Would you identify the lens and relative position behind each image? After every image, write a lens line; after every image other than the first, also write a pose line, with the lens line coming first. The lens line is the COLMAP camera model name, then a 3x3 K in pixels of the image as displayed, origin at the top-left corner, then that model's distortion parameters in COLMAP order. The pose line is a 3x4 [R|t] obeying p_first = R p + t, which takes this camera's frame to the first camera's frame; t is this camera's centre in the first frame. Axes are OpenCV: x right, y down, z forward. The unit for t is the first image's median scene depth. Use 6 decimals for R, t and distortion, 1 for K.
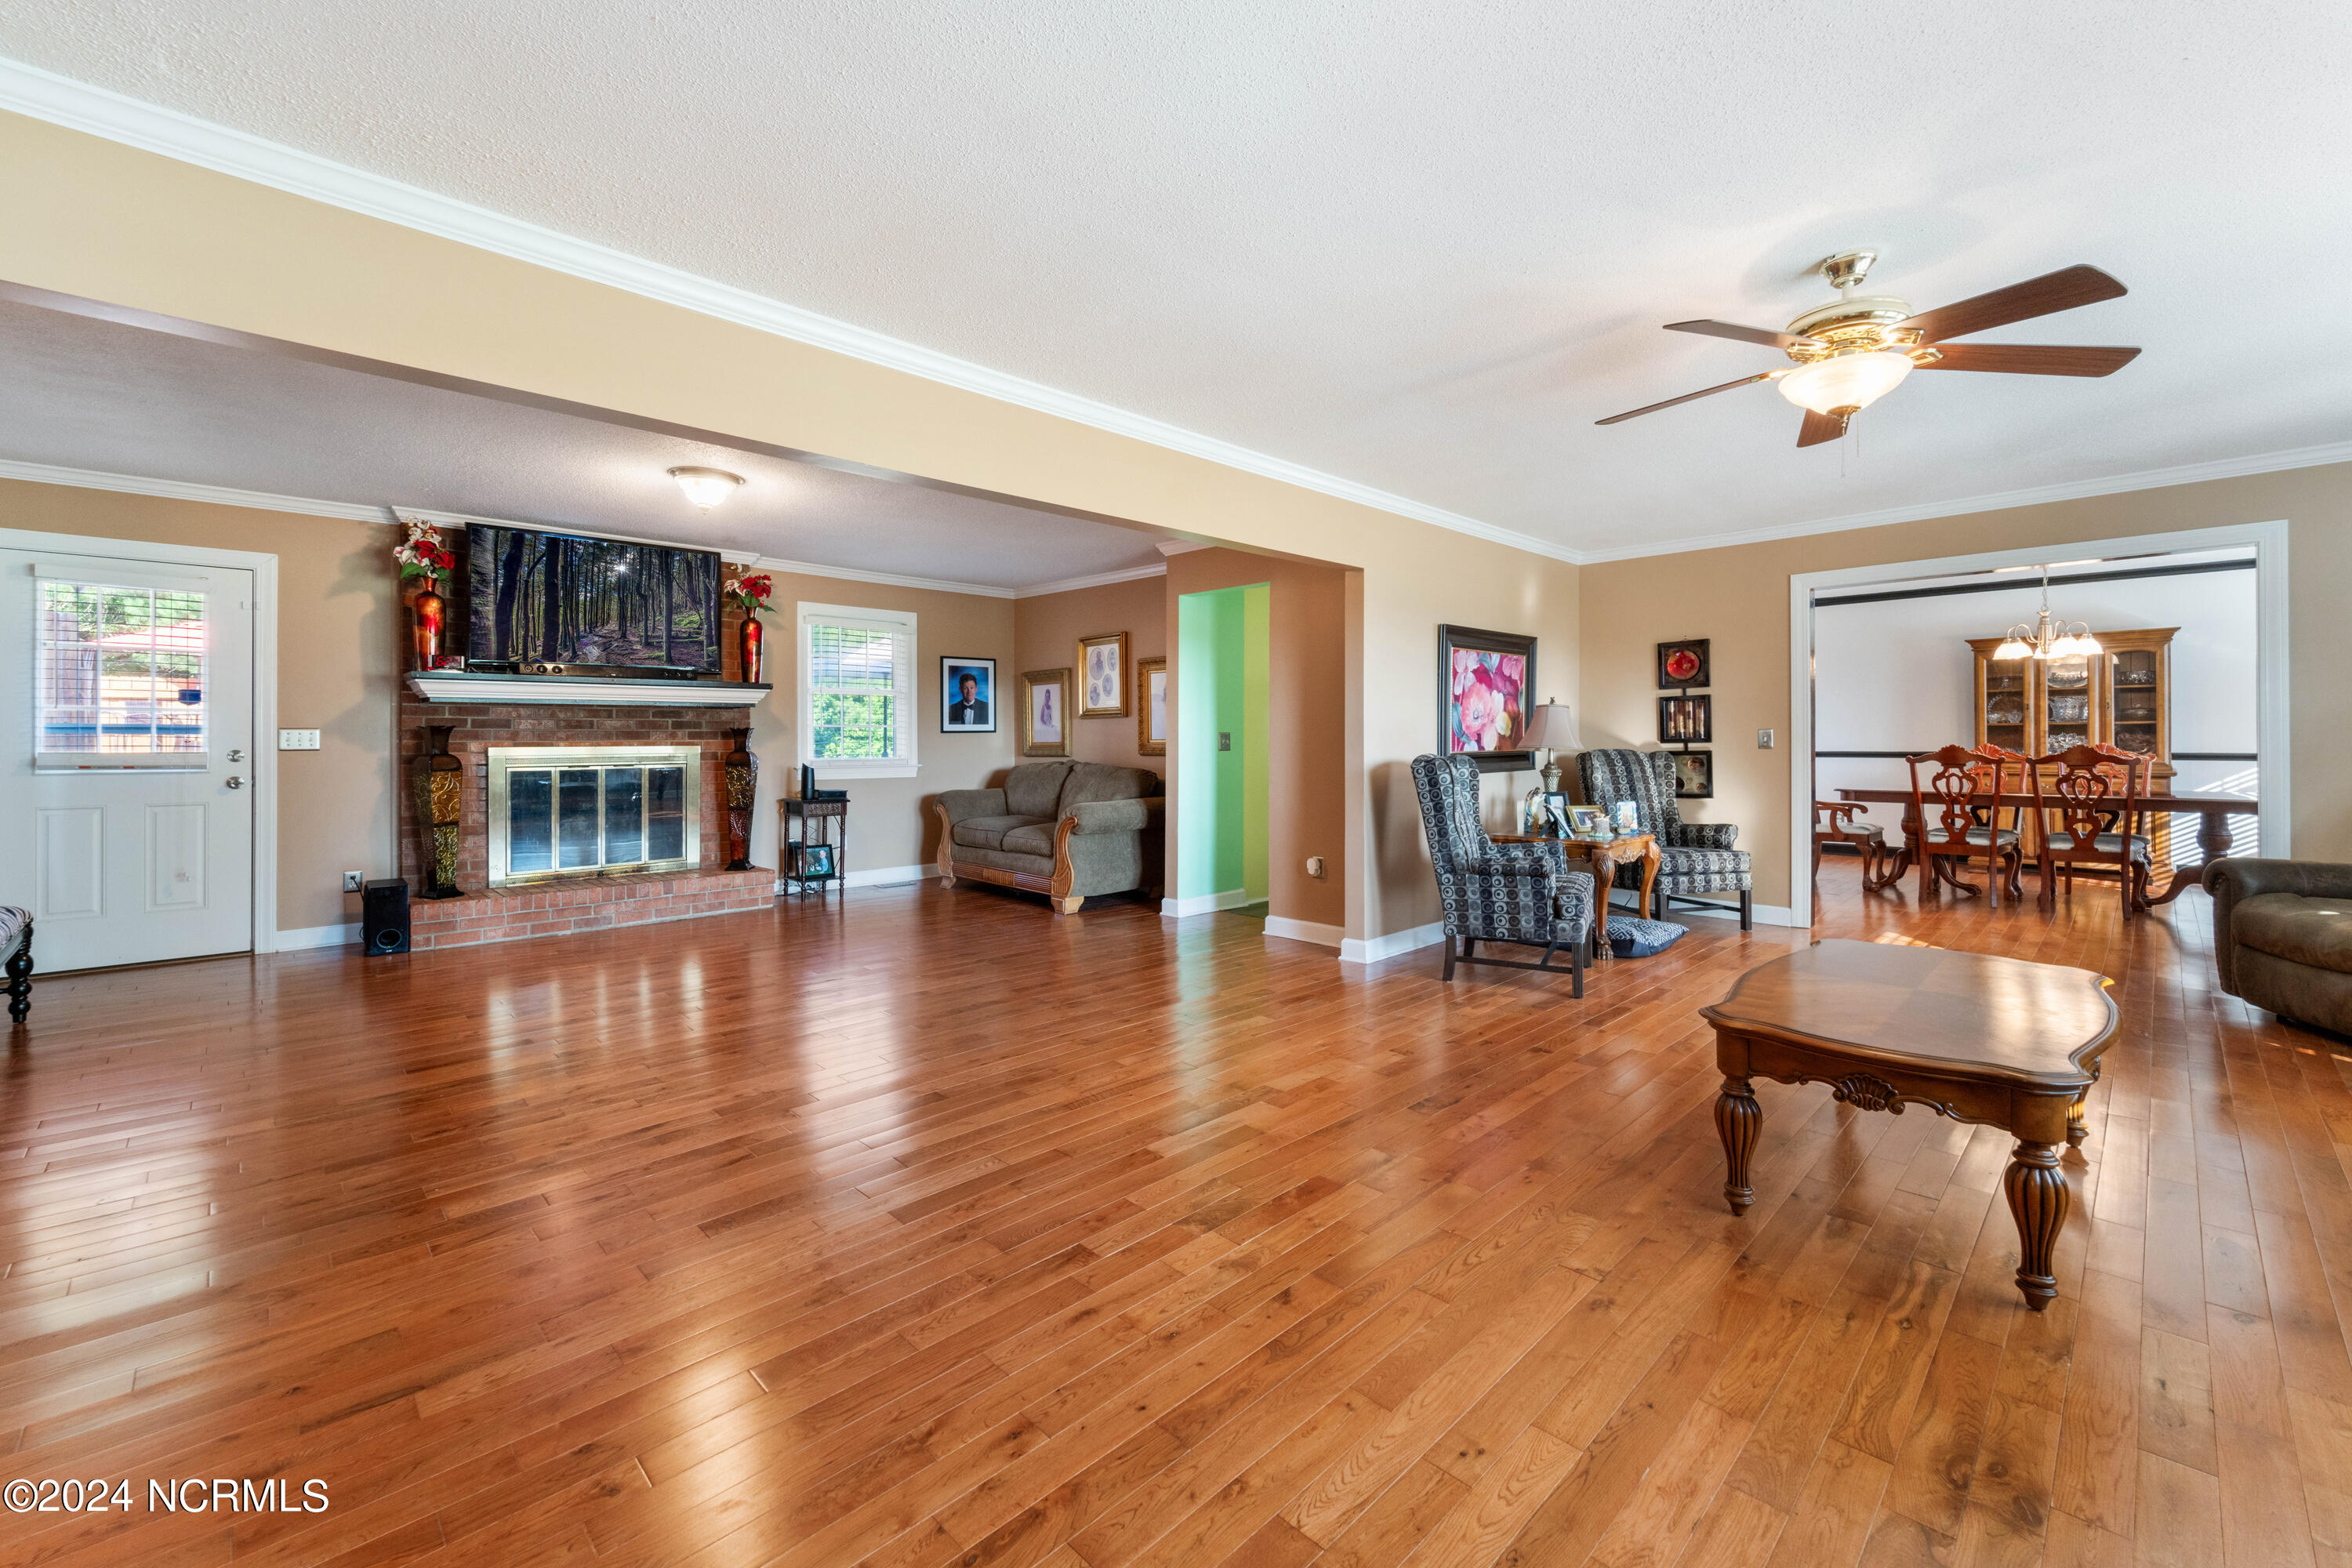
lens RADIAL K [[946.6, 0, 1169.8], [0, 946.6, 736.3], [0, 0, 1]] dist [0.003832, -0.002995]
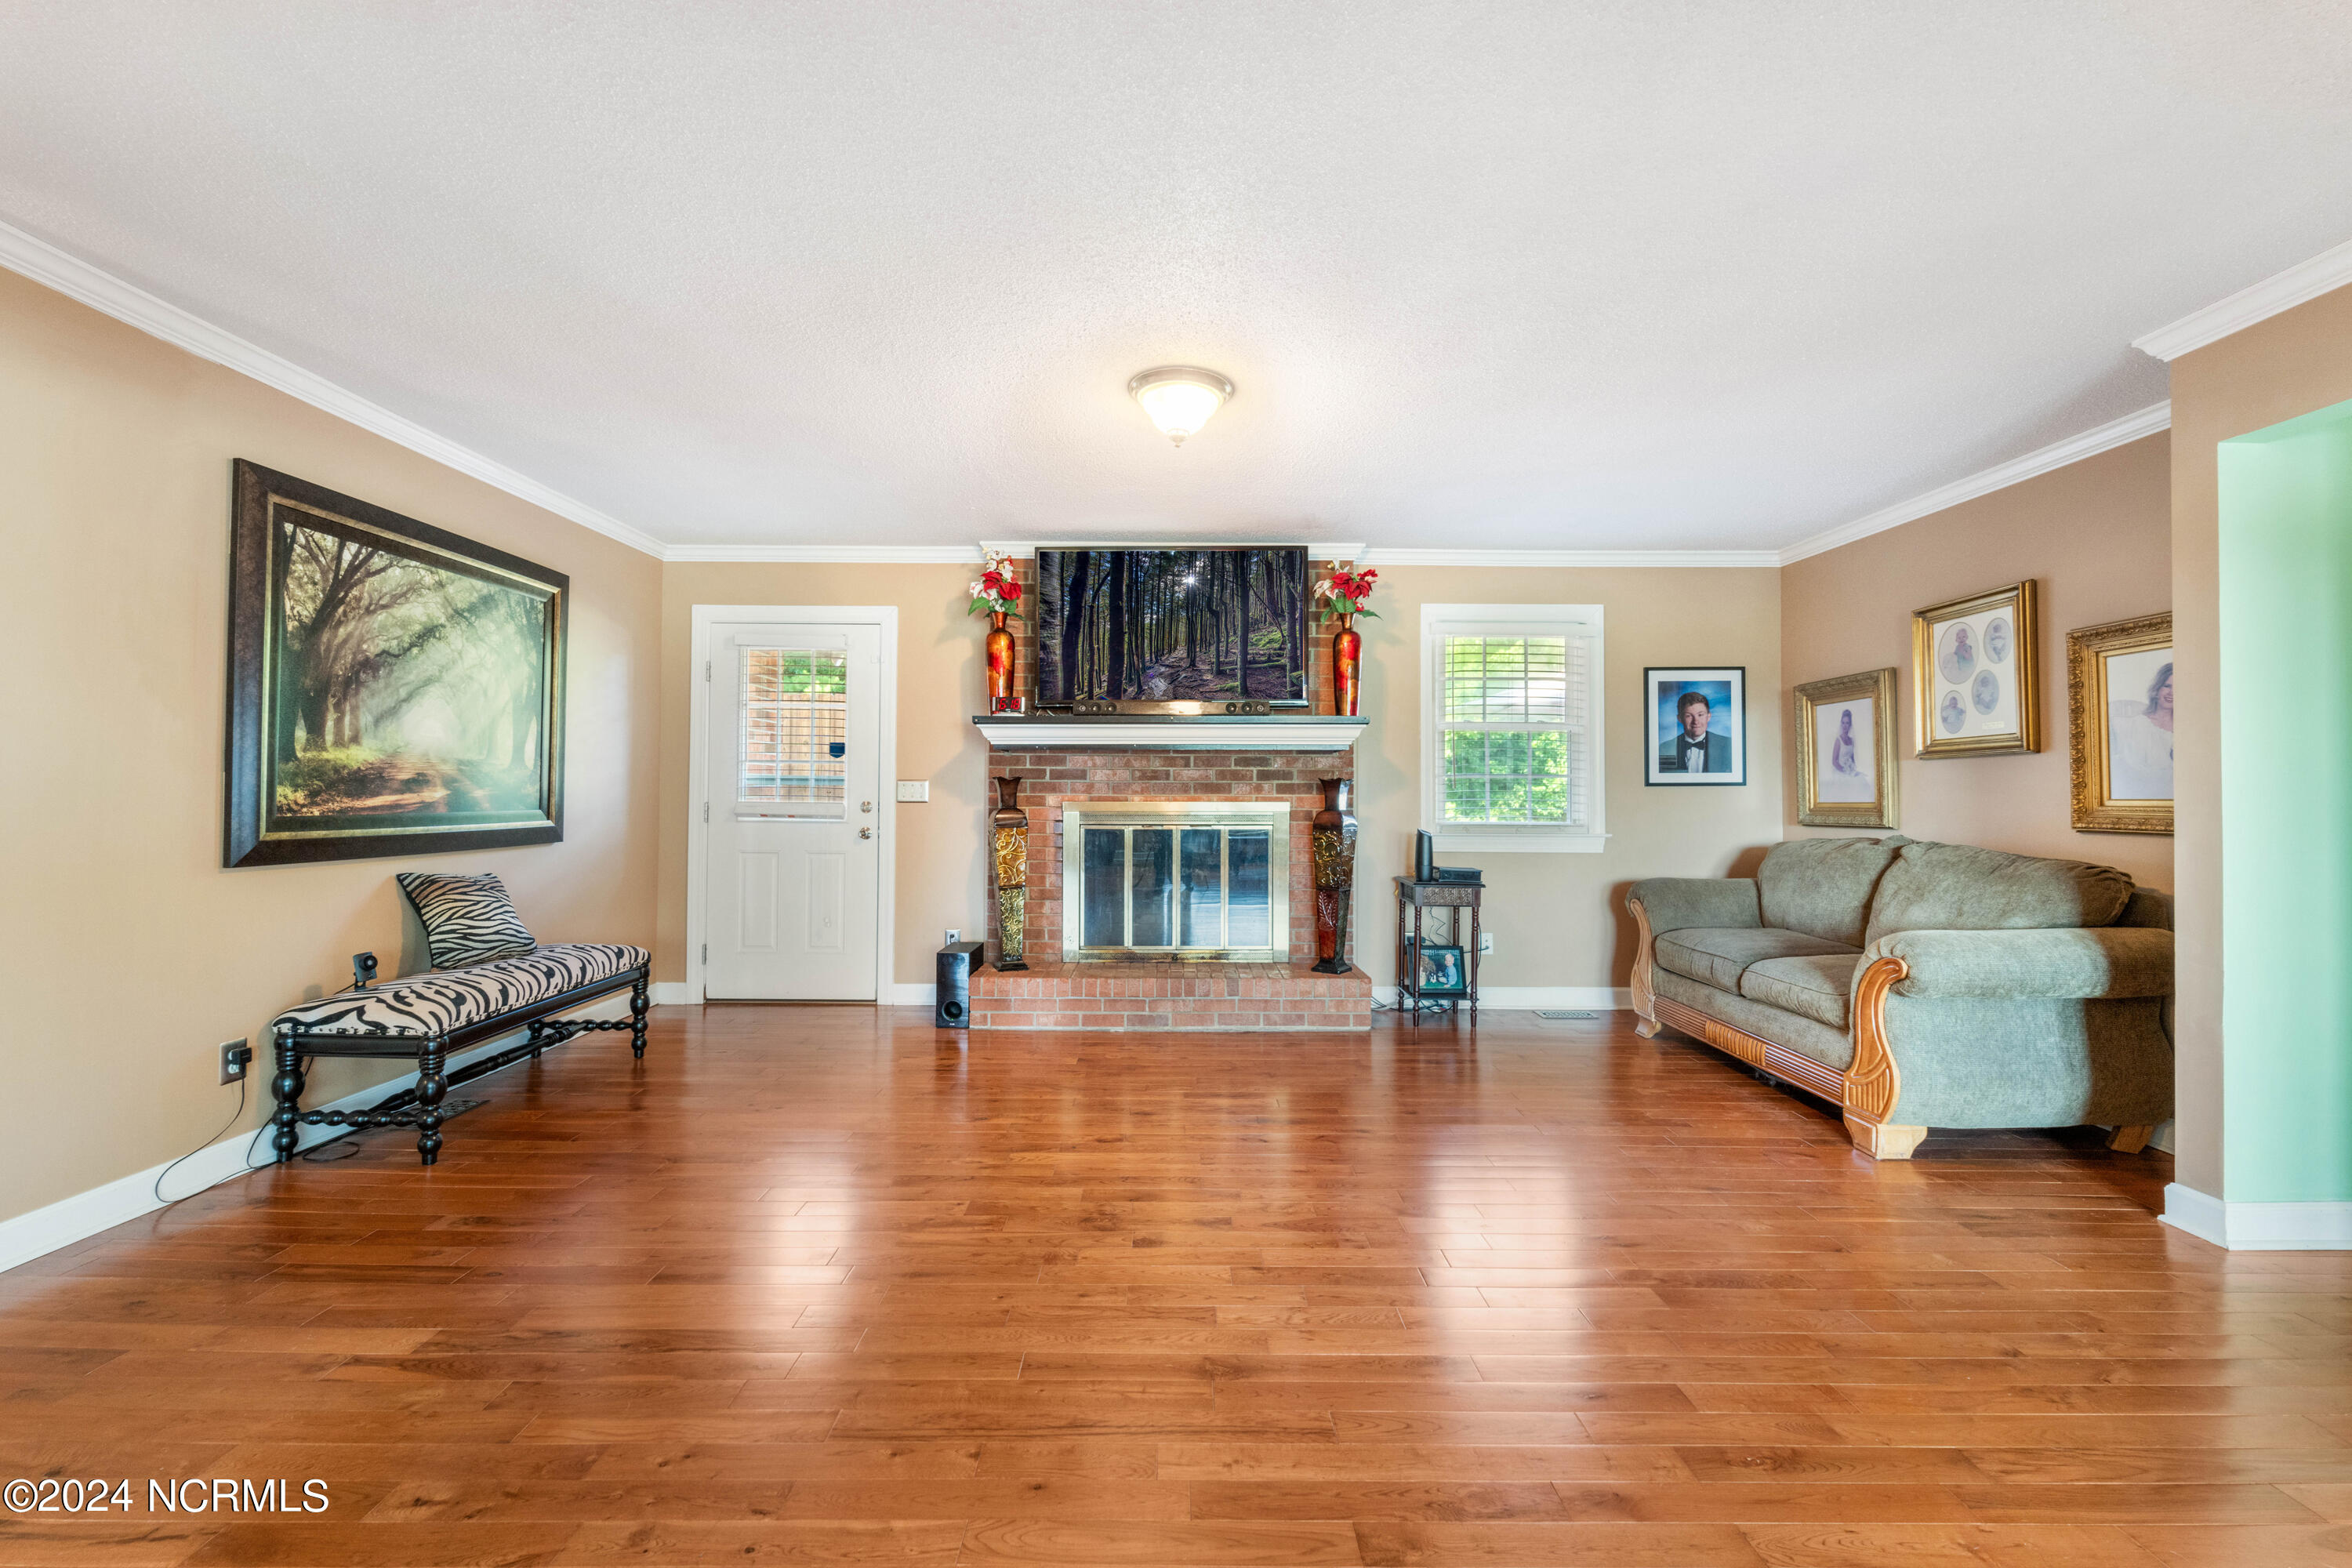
lens RADIAL K [[946.6, 0, 1175.4], [0, 946.6, 779.0], [0, 0, 1]] dist [0.003832, -0.002995]
pose [[0.720482, -0.007513, -0.693433, -0.031400], [-0.004734, 0.999865, -0.015751, 0.003756], [0.693458, 0.014631, 0.720349, 0.394562]]
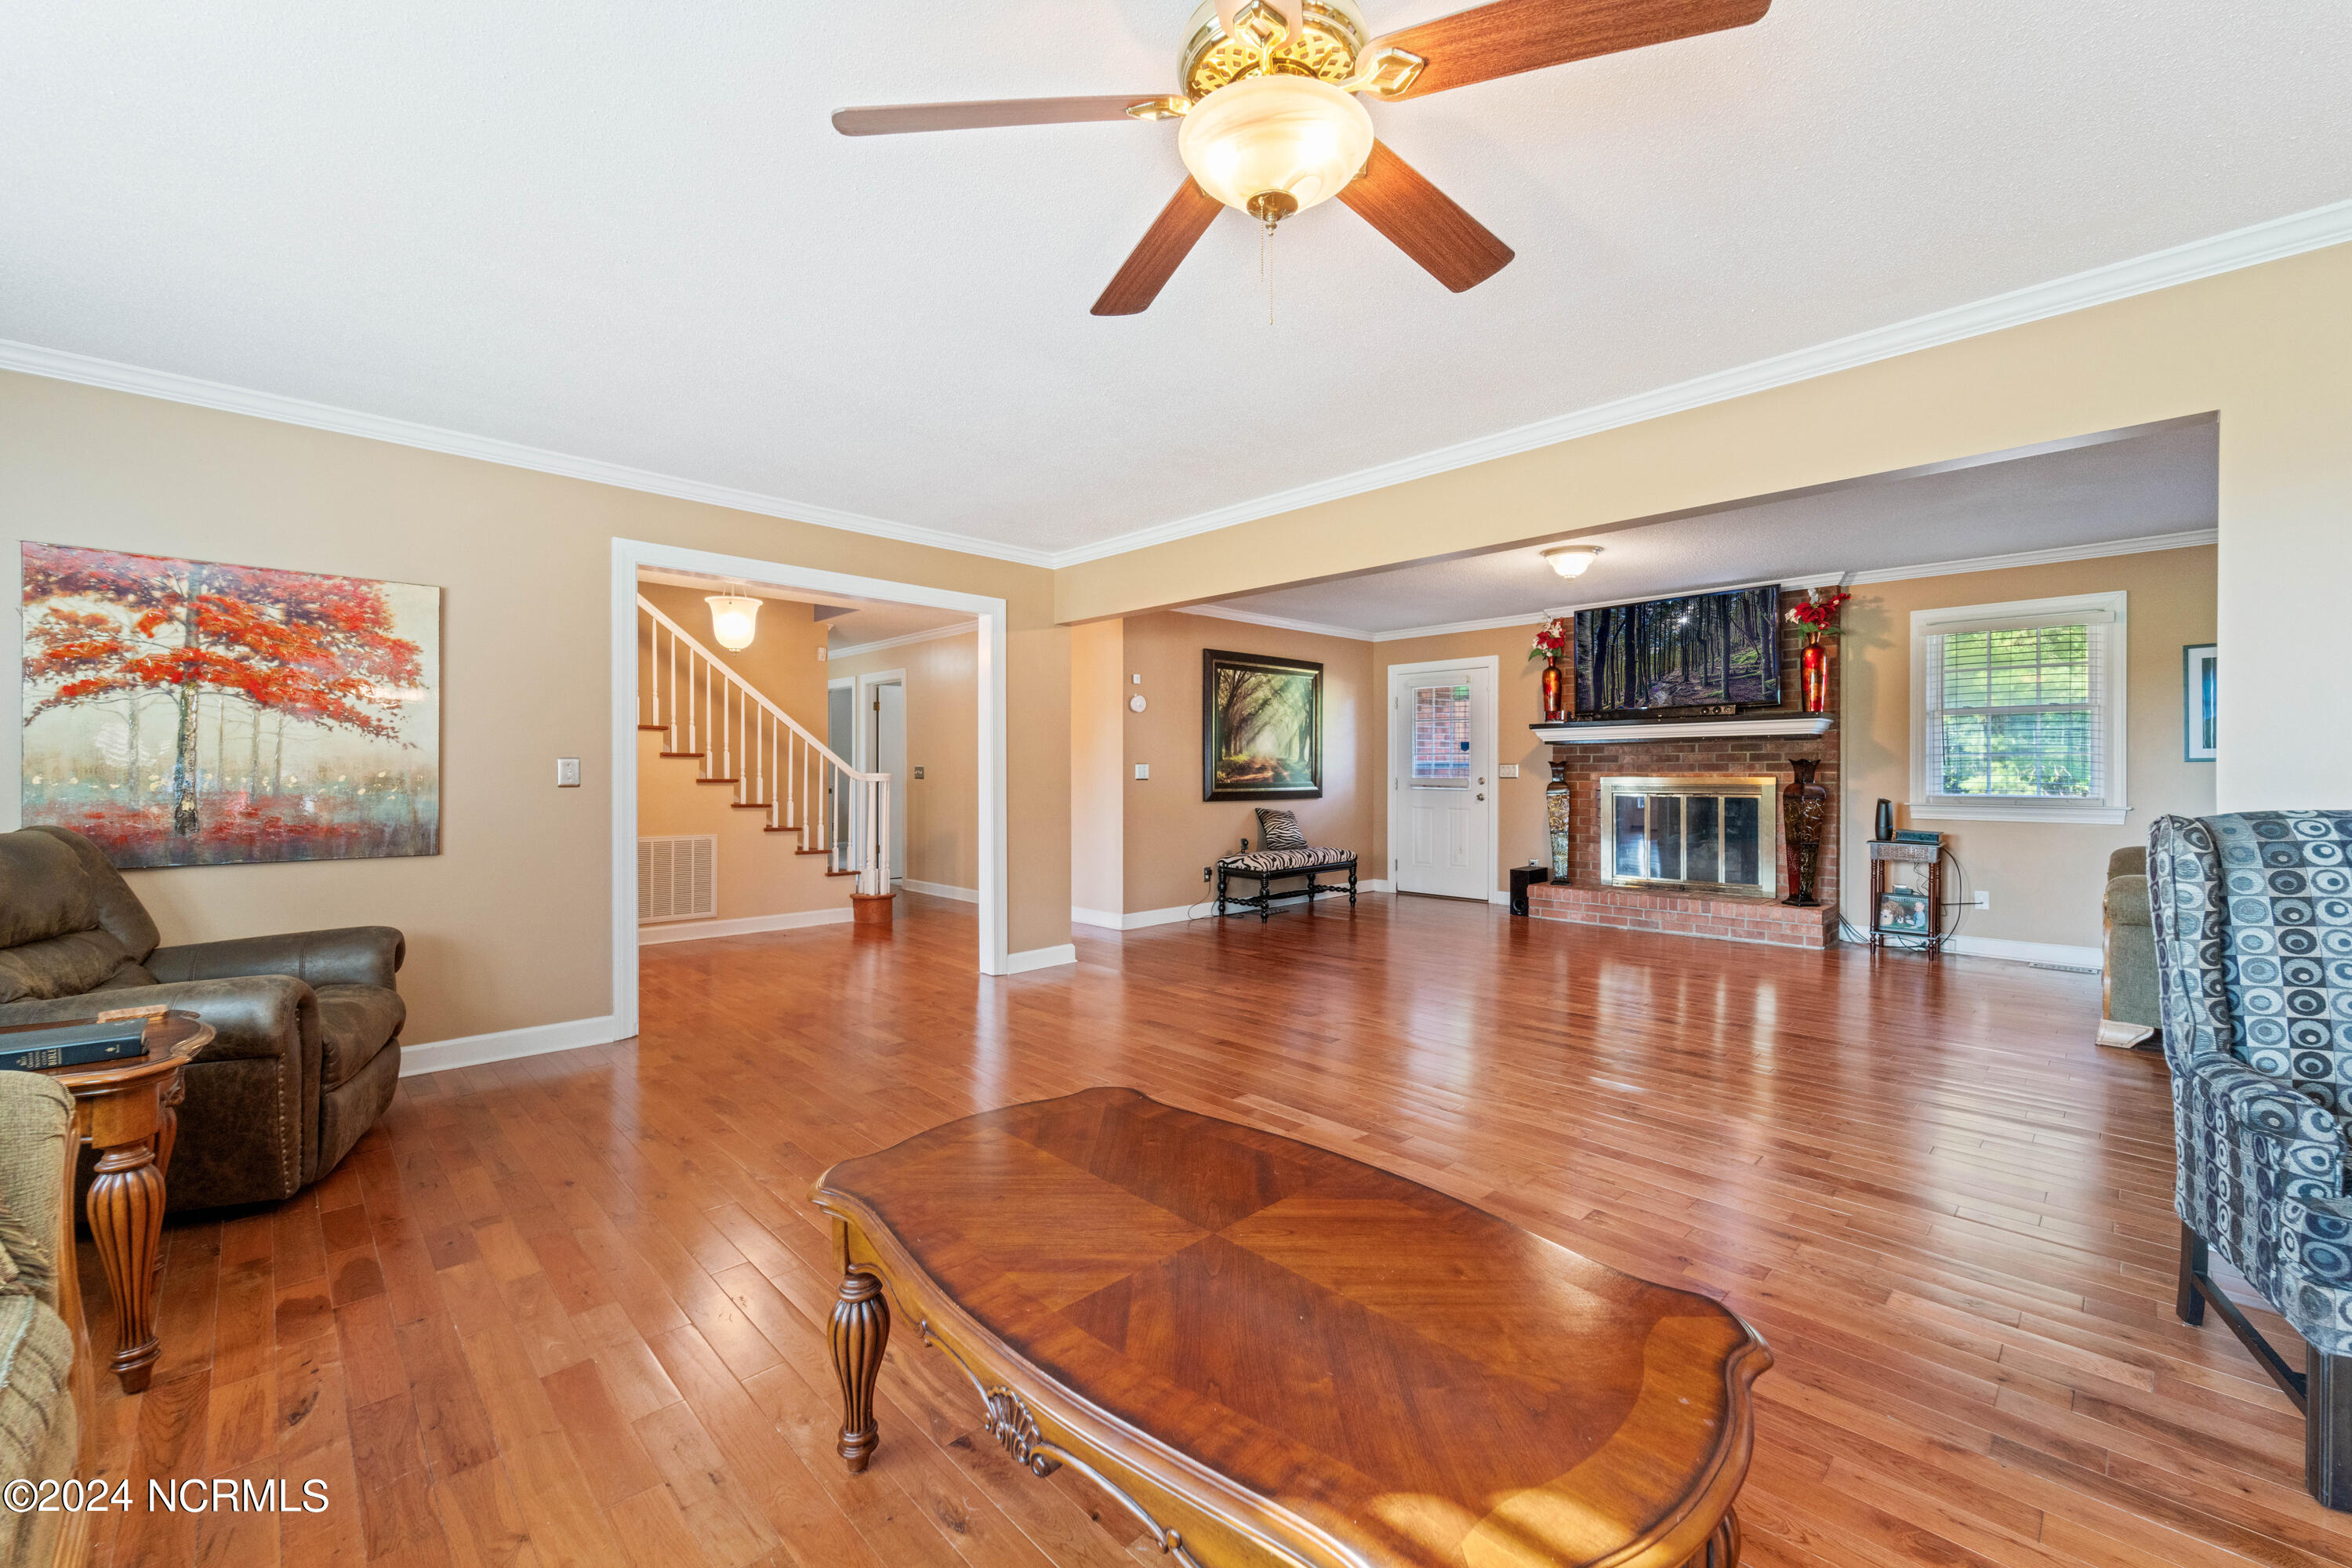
lens RADIAL K [[946.6, 0, 1176.2], [0, 946.6, 777.7], [0, 0, 1]] dist [0.003832, -0.002995]
pose [[0.002898, 0.006756, -0.999973, 0.526832], [0.001861, 0.999975, 0.006761, 0.002238], [0.999994, -0.001881, 0.002886, 0.368335]]
